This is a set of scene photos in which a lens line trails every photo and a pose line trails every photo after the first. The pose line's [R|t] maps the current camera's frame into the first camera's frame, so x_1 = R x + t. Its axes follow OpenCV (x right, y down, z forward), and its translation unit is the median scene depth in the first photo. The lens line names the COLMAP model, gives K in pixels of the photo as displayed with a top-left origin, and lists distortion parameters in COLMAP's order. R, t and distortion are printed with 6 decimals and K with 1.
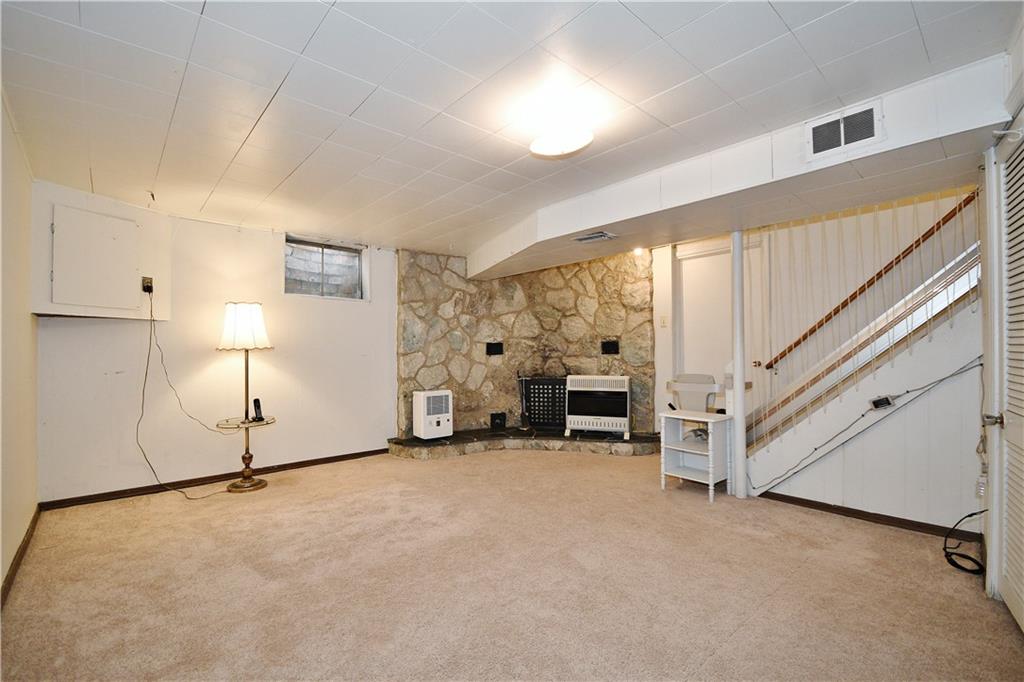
lens RADIAL K [[459.4, 0, 514.8], [0, 459.4, 343.5], [0, 0, 1]] dist [0.002998, -0.000330]
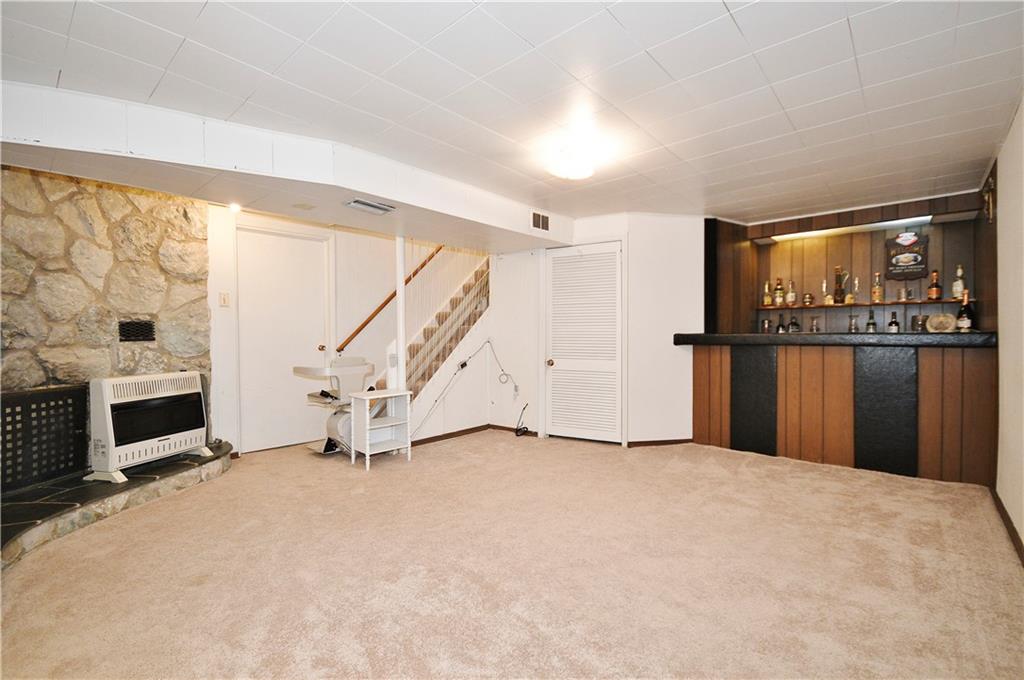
lens RADIAL K [[459.4, 0, 509.8], [0, 459.4, 340.4], [0, 0, 1]] dist [0.002998, -0.000330]
pose [[-0.122670, -0.004030, 0.992439, -0.494339], [-0.005595, 0.999979, 0.003370, 0.016443], [-0.992432, -0.005139, -0.122690, 0.555144]]
